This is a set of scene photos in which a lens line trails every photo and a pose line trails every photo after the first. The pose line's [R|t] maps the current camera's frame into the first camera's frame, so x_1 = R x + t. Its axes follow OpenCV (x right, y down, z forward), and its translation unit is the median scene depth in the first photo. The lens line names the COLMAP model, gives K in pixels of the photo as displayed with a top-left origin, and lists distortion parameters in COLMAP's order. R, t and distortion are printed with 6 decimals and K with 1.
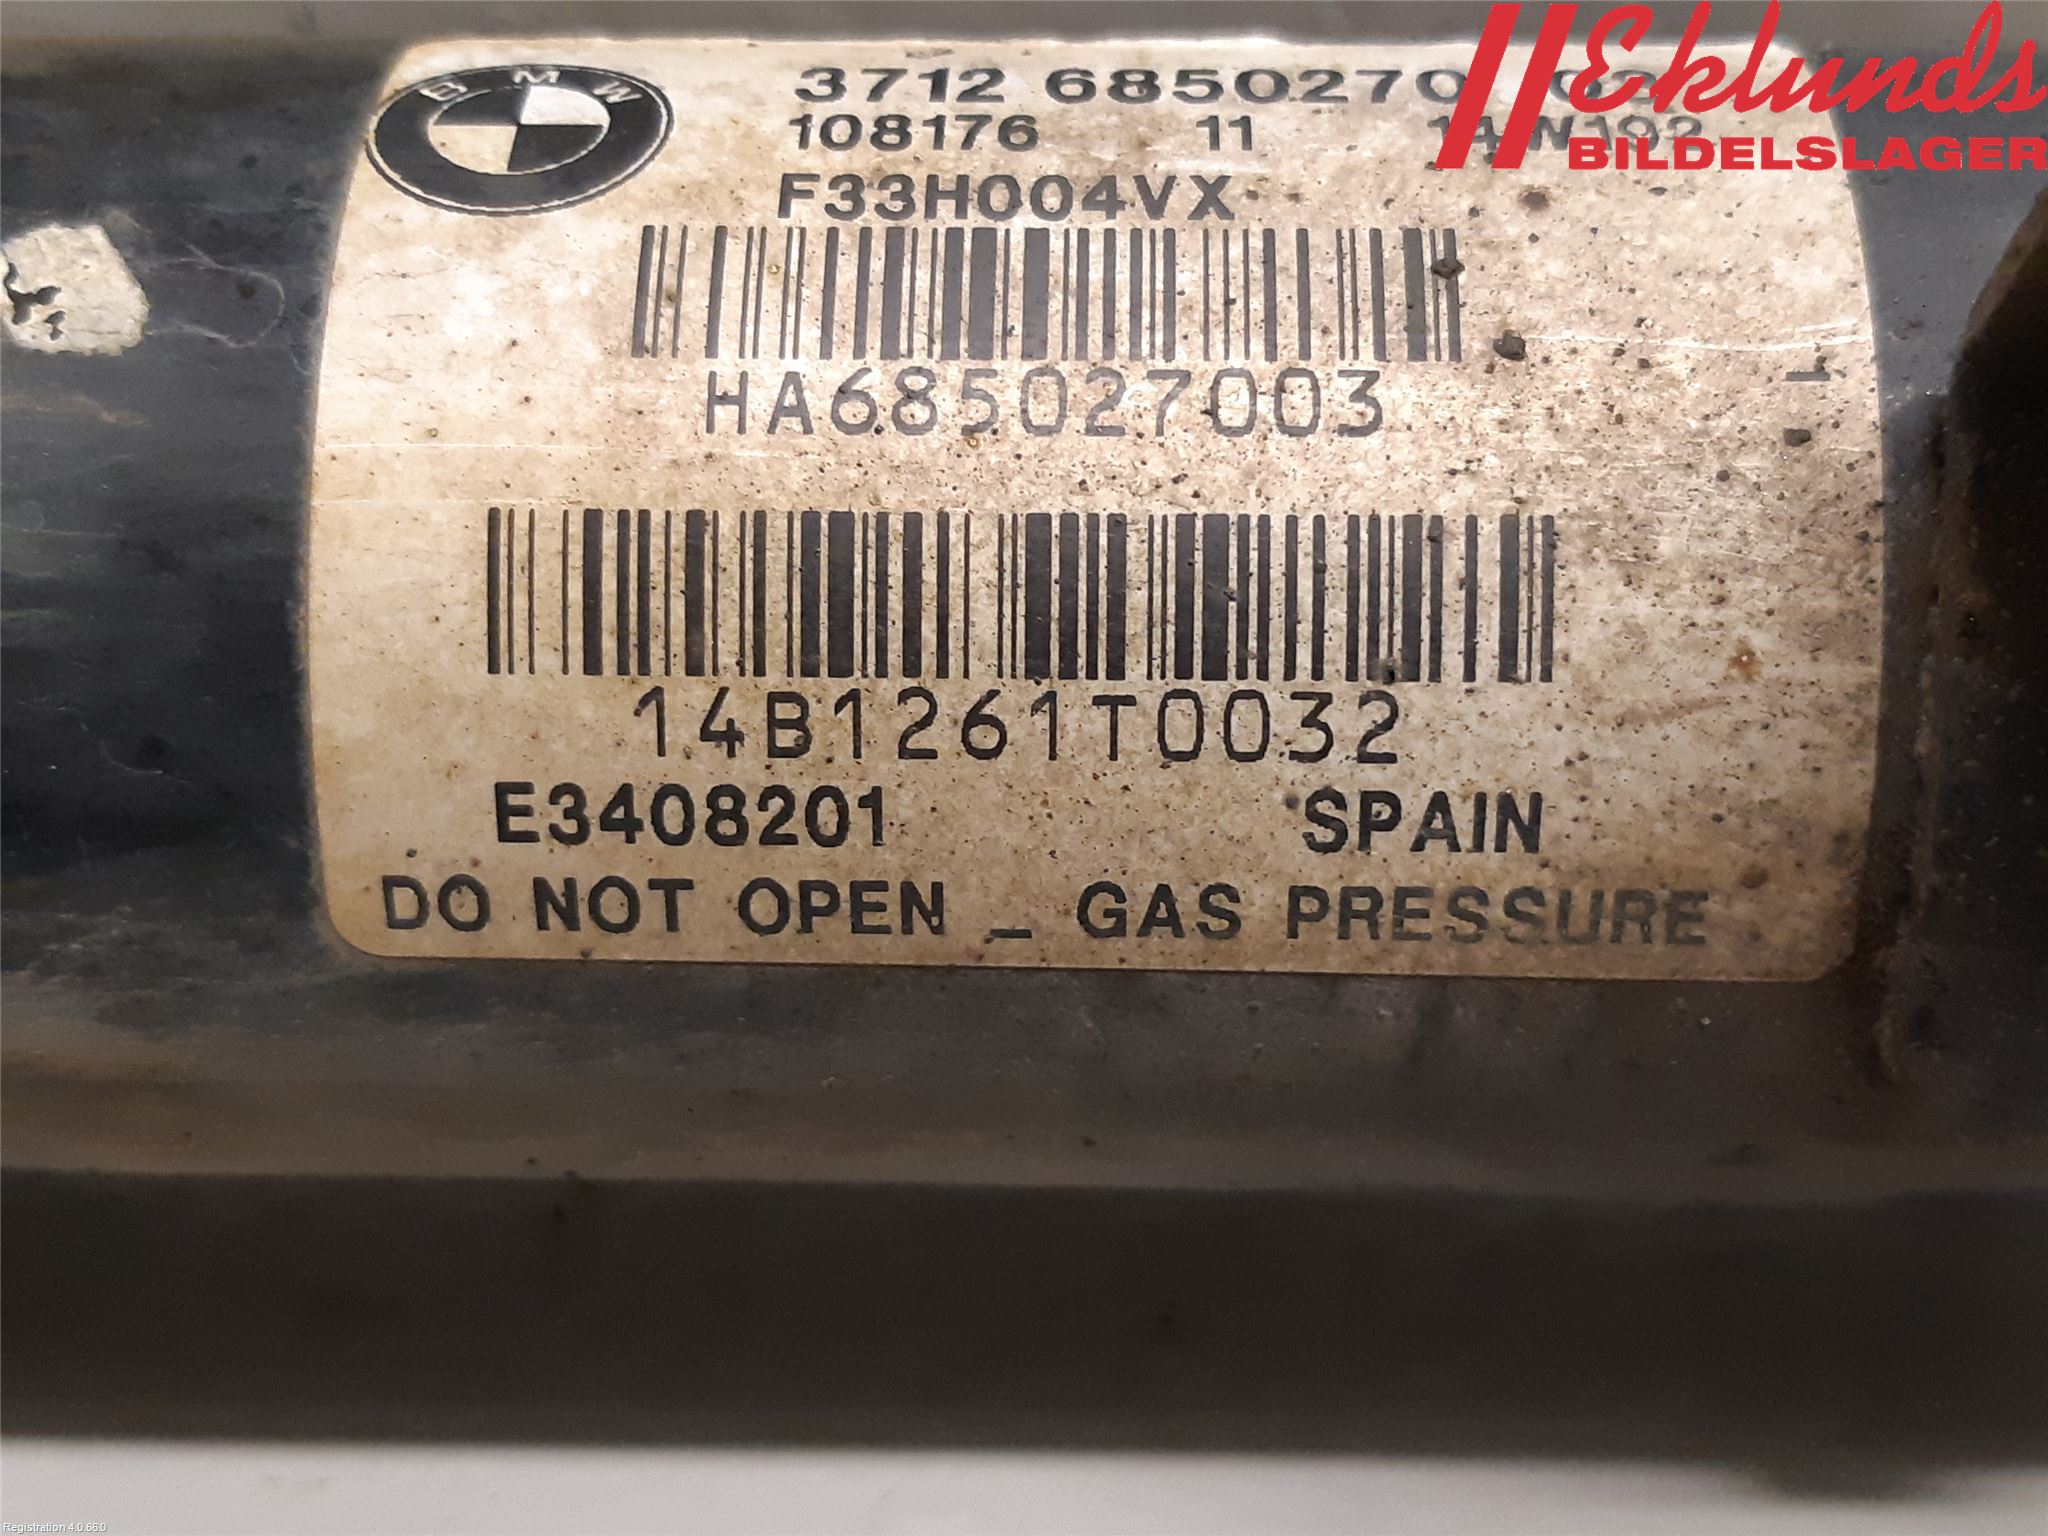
lens RADIAL K [[1633.3, 0, 1069.2], [0, 1633.3, 767.6], [0, 0, 1]] dist [-0.005980, -0.085175]
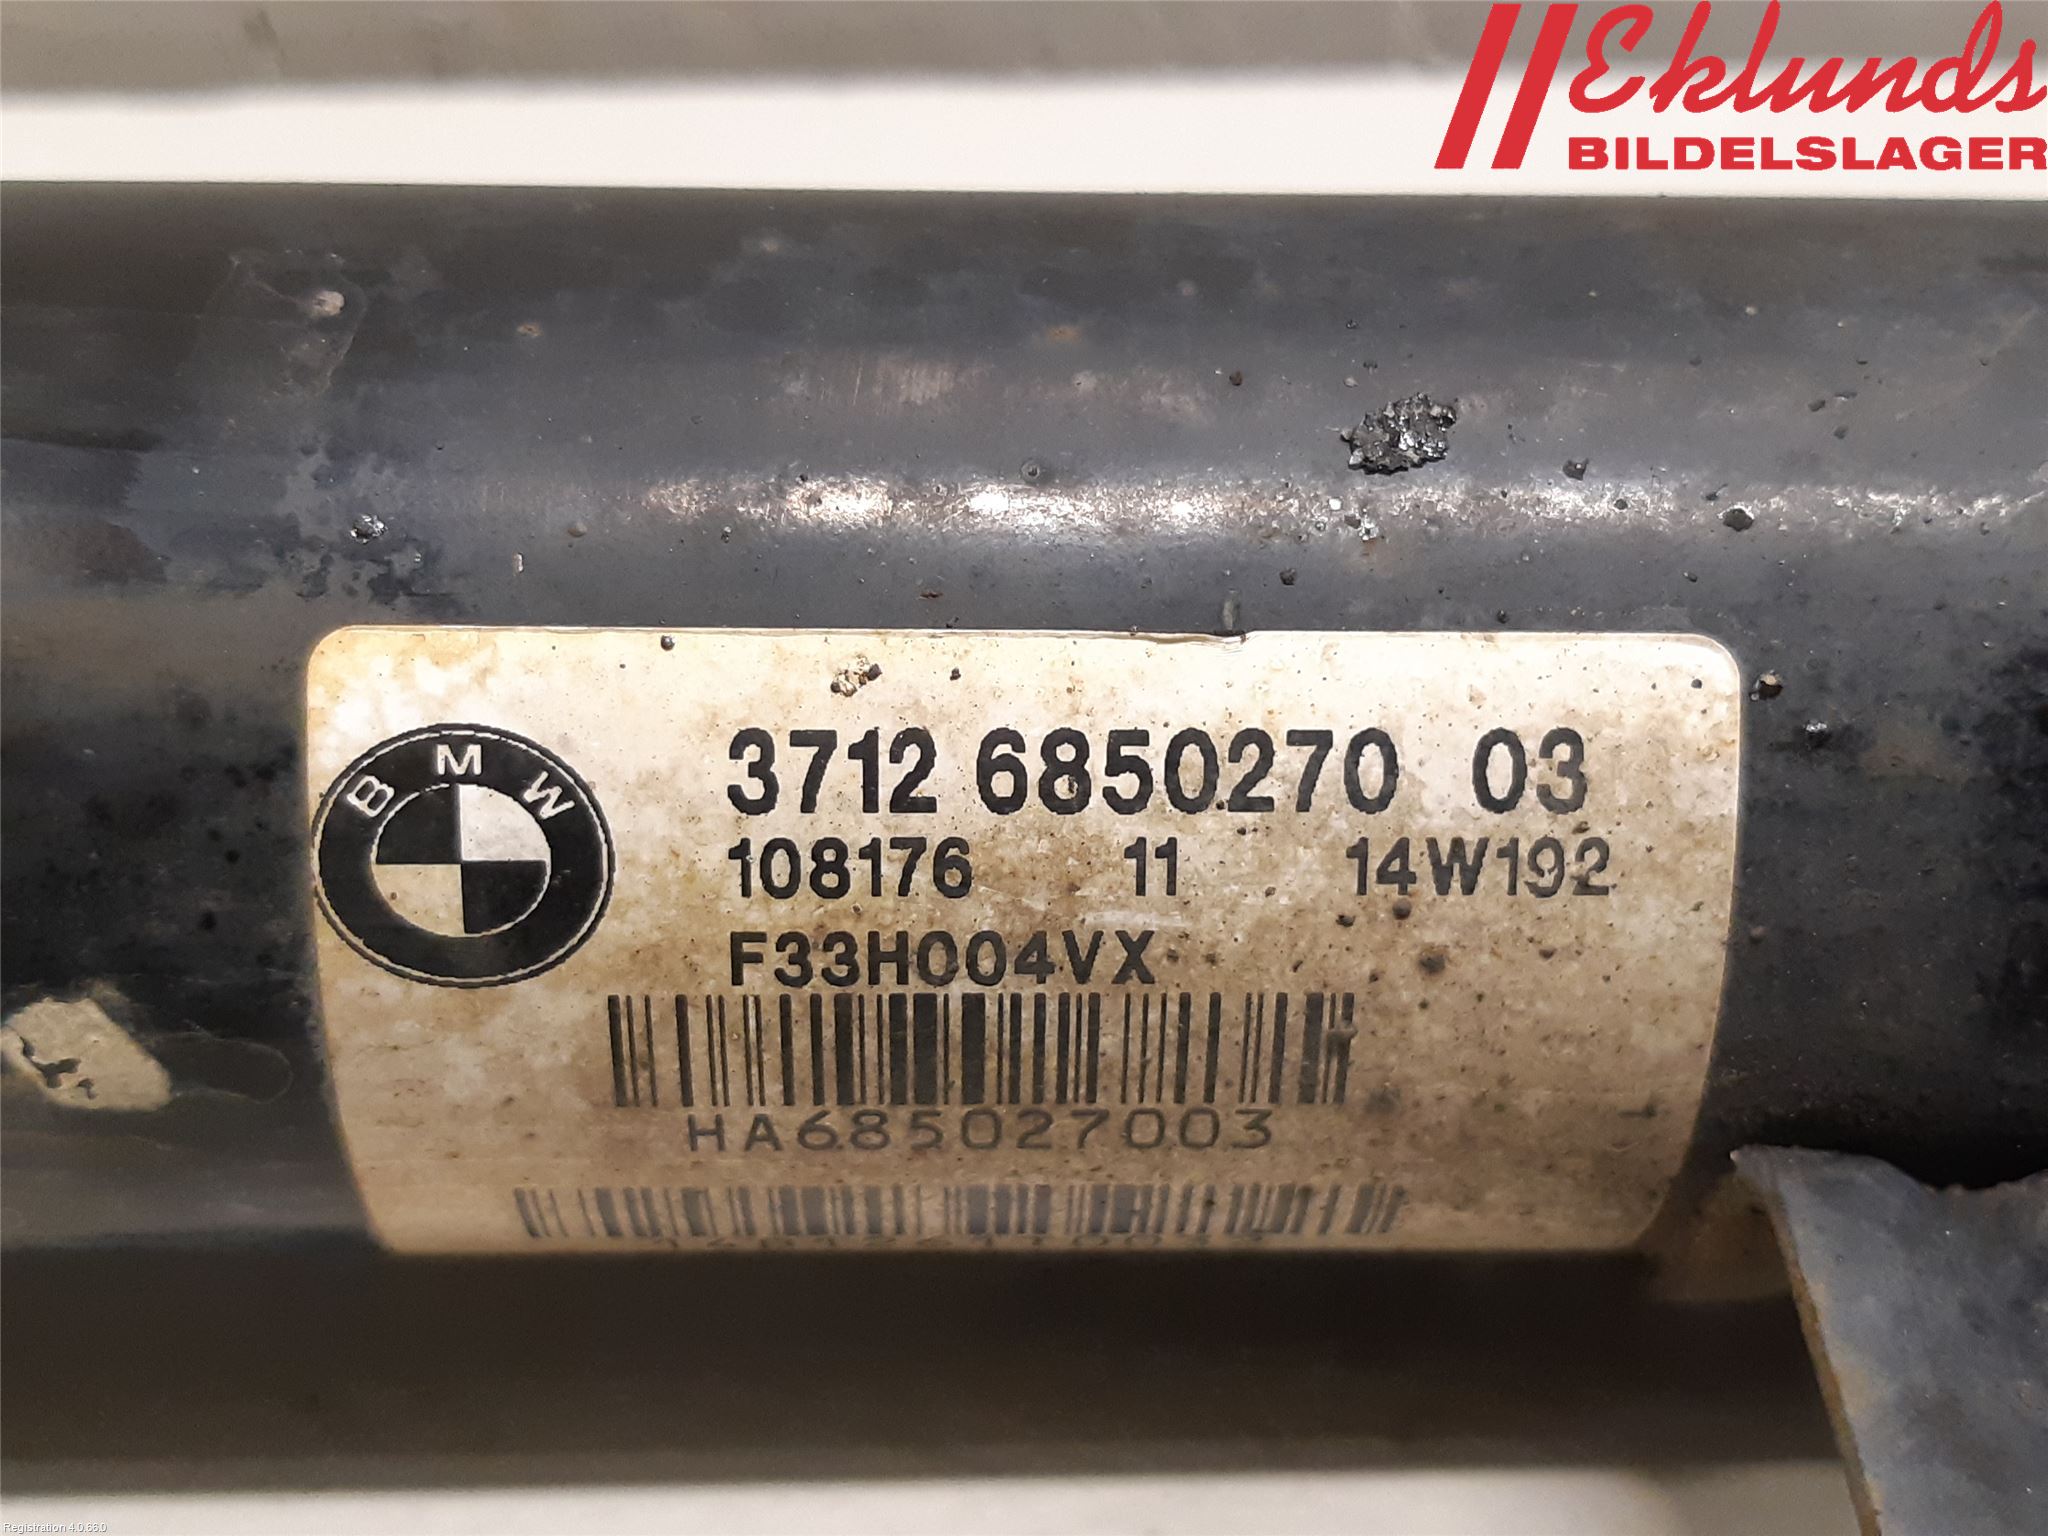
lens RADIAL K [[1546.3, 0, 1024.0], [0, 1546.3, 768.0], [0, 0, 1]] dist [0.001576, -0.116704]
pose [[0.999468, -0.011290, 0.030590, -0.015812], [-0.007336, 0.836218, 0.548348, -1.027388], [-0.031771, -0.548281, 0.835691, 0.220237]]
